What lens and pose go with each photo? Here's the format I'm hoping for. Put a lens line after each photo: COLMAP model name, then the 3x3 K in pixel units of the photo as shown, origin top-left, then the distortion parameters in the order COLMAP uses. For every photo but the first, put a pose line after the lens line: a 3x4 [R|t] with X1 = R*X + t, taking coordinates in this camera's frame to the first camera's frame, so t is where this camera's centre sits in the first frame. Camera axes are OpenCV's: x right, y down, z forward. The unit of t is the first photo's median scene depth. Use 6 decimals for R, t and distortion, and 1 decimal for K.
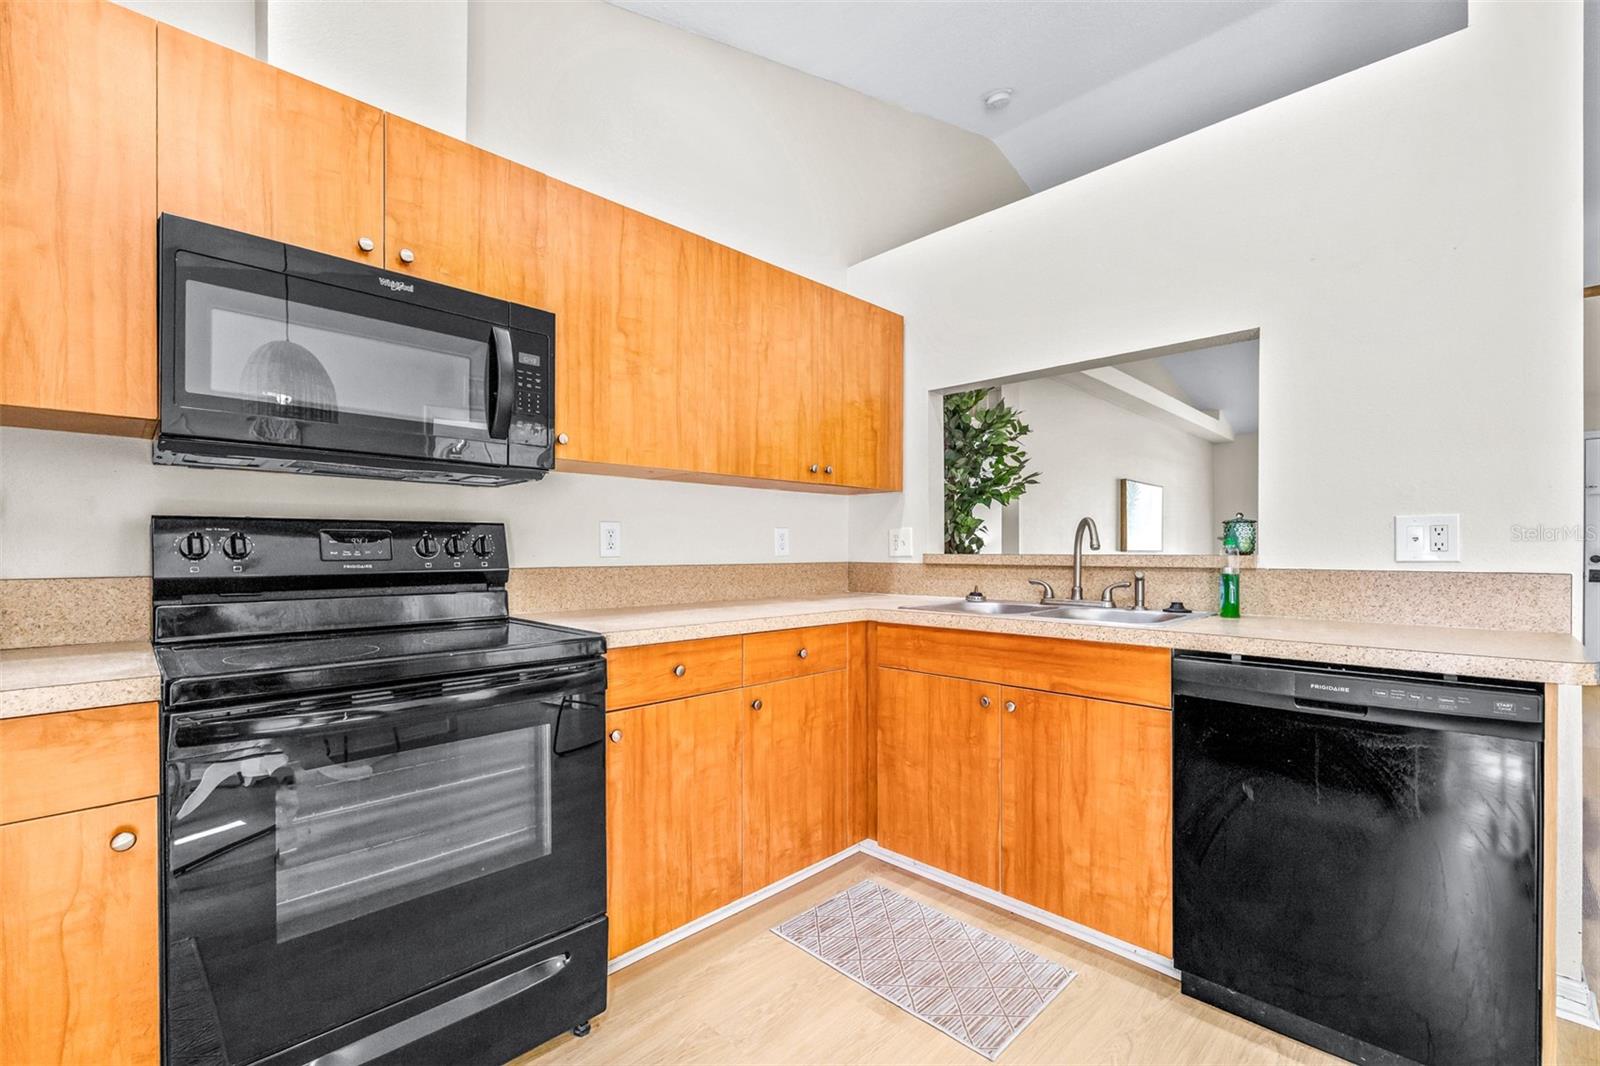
lens RADIAL K [[679.8, 0, 797.5], [0, 679.8, 550.3], [0, 0, 1]] dist [-0.001528, -0.000225]
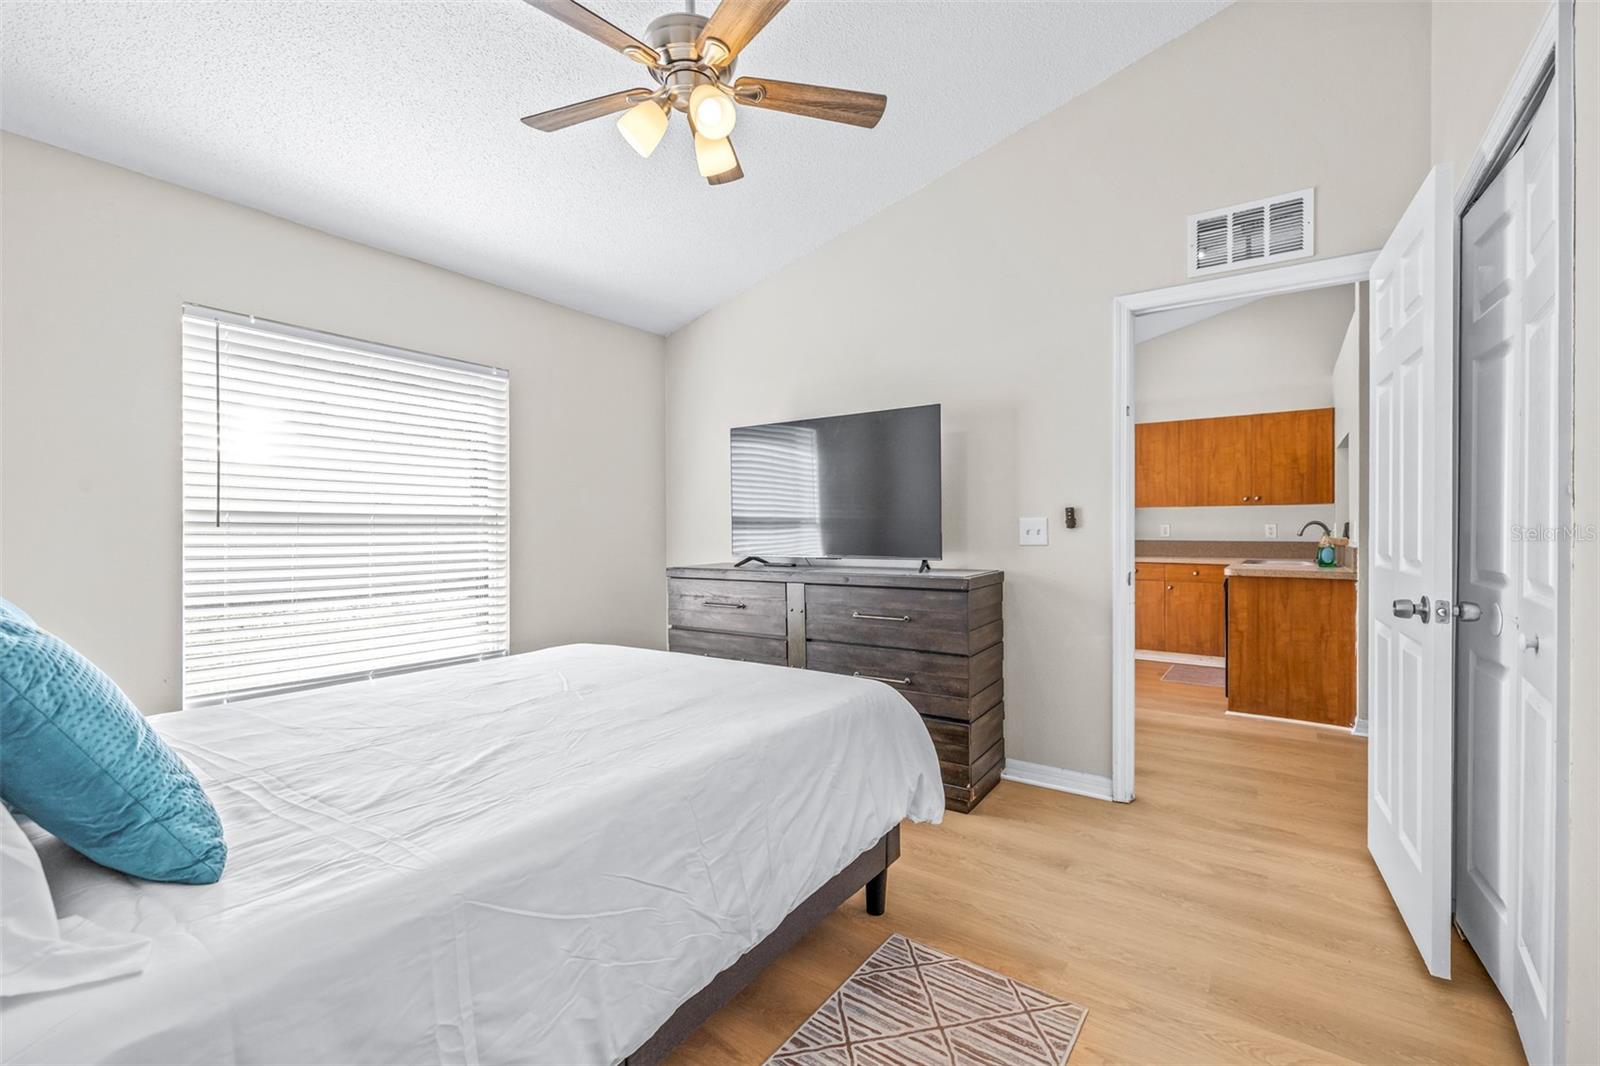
lens RADIAL K [[686.0, 0, 795.1], [0, 686.0, 531.3], [0, 0, 1]] dist [0.000828, 0.000016]
pose [[0.168568, 0.002707, -0.985686, 2.527568], [0.000712, 0.999996, 0.002868, -0.025489], [0.985690, -0.001185, 0.168566, -1.070055]]
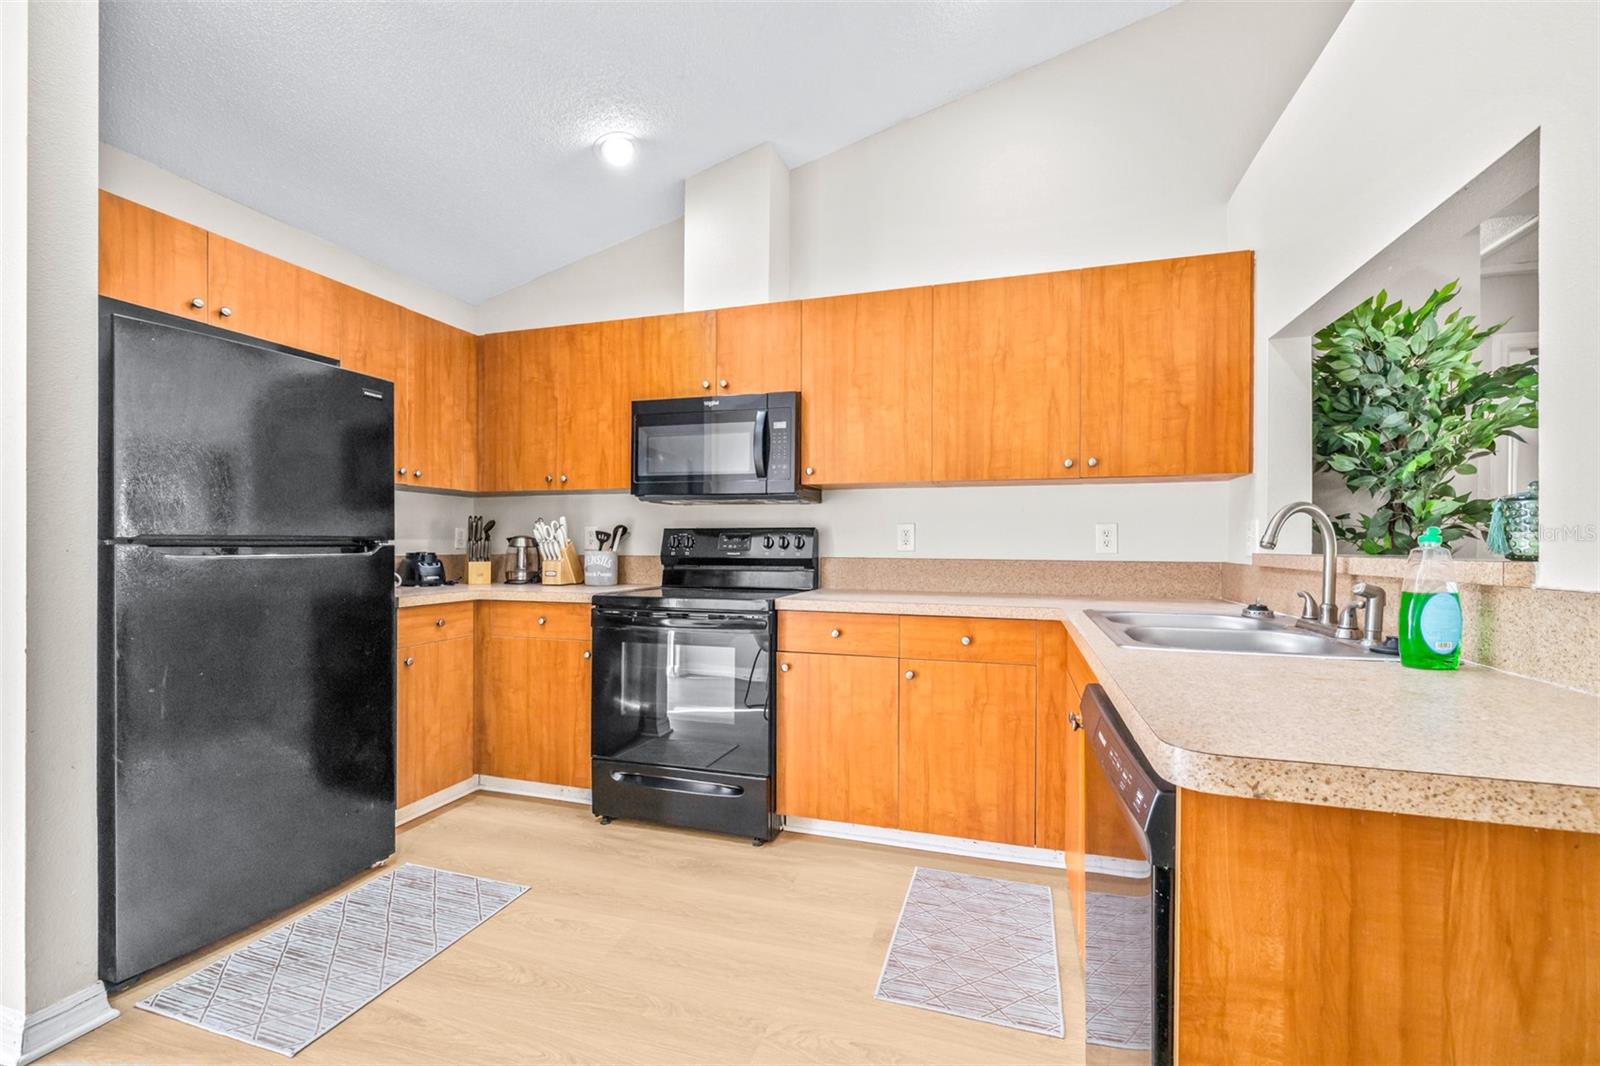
lens RADIAL K [[683.7, 0, 798.1], [0, 683.7, 545.0], [0, 0, 1]] dist [-0.001258, 0.000323]
pose [[0.463079, 0.004296, -0.886306, 0.896479], [-0.006759, 0.999976, 0.001315, -0.002694], [0.886291, 0.005382, 0.463097, 0.257494]]
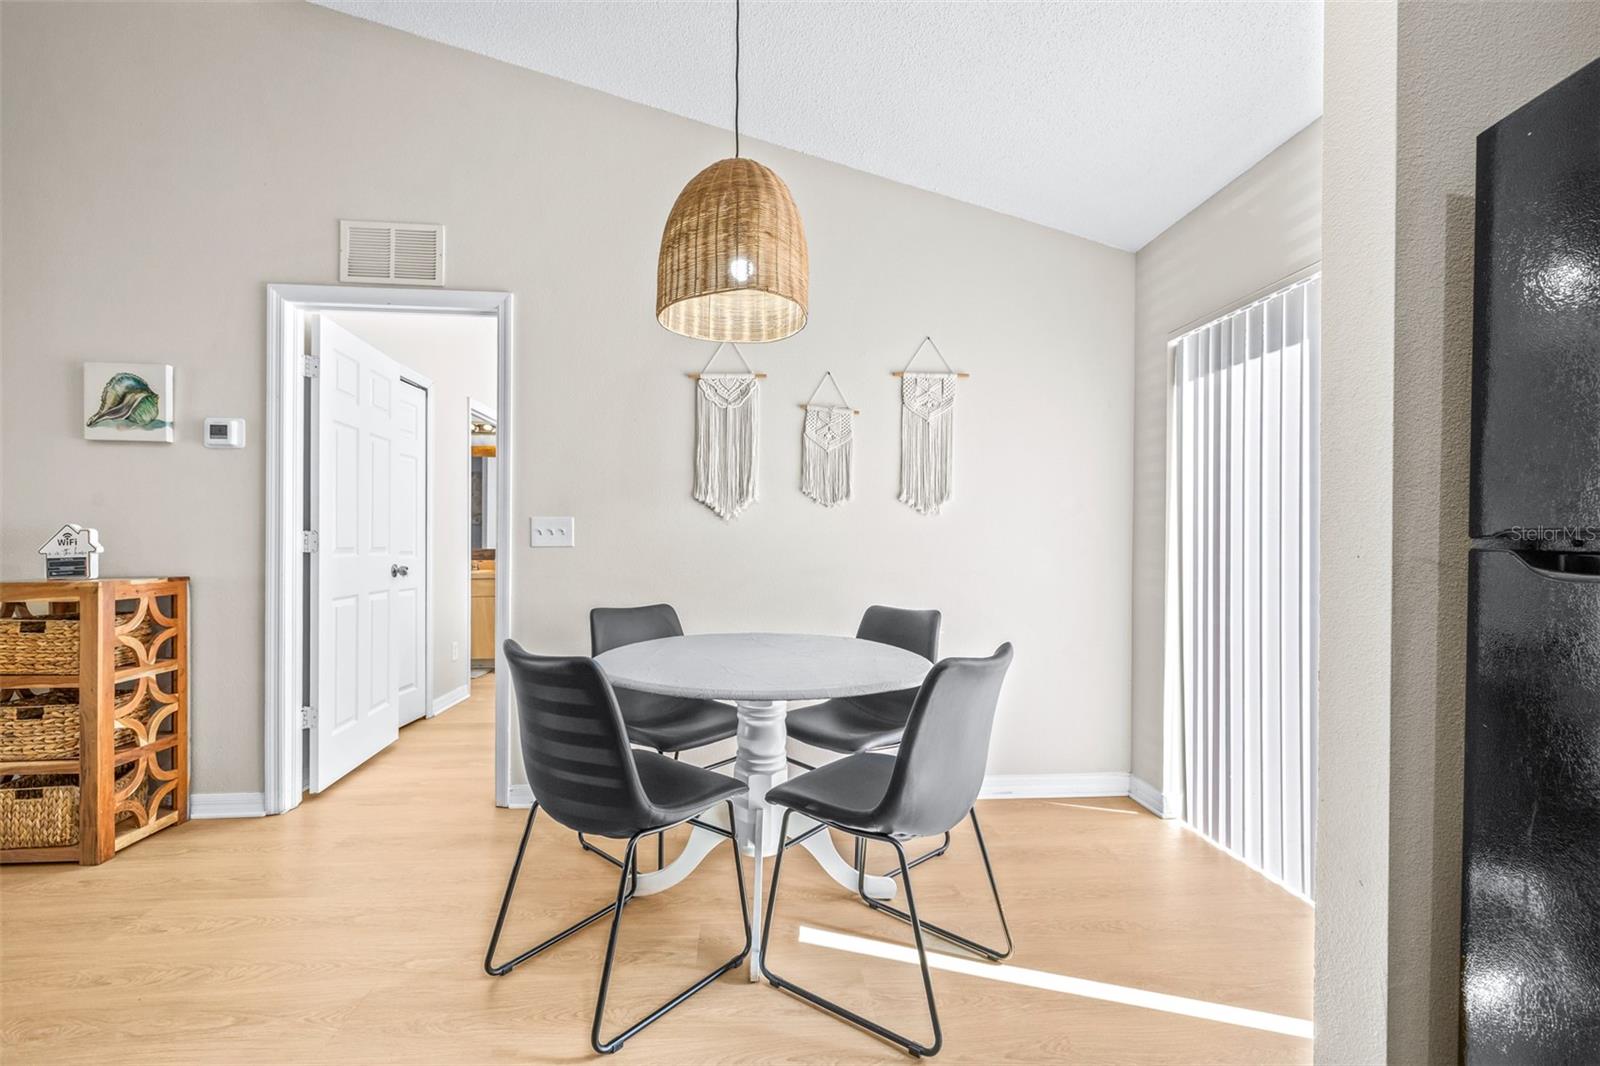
lens RADIAL K [[678.7, 0, 806.8], [0, 678.7, 545.3], [0, 0, 1]] dist [-0.000141, 0.000023]
pose [[-0.764212, -0.006862, 0.644929, -0.177790], [-0.003526, 0.999973, 0.006462, -0.000491], [-0.644956, 0.002665, -0.764215, 0.541359]]
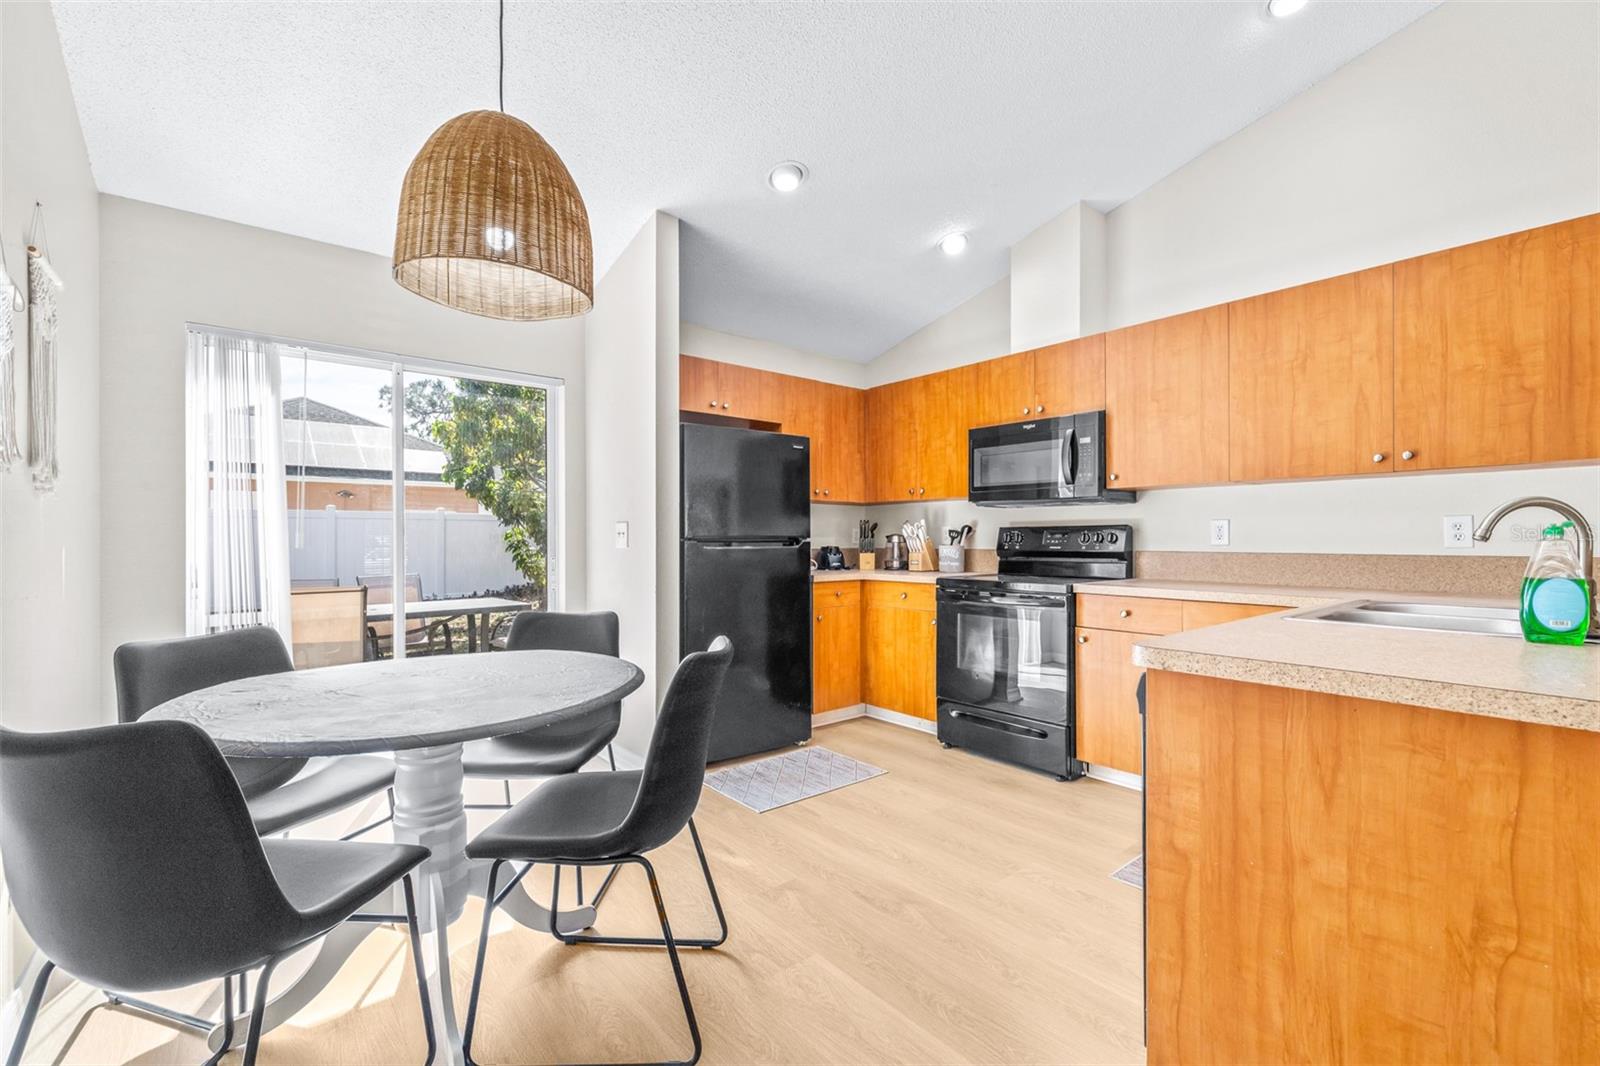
lens RADIAL K [[681.1, 0, 799.6], [0, 681.1, 536.7], [0, 0, 1]] dist [0.000573, -0.000045]
pose [[-0.091567, -0.003066, -0.995794, 1.357903], [-0.001602, 0.999994, -0.002932, -0.002902], [0.995798, 0.001327, -0.091571, 0.325147]]
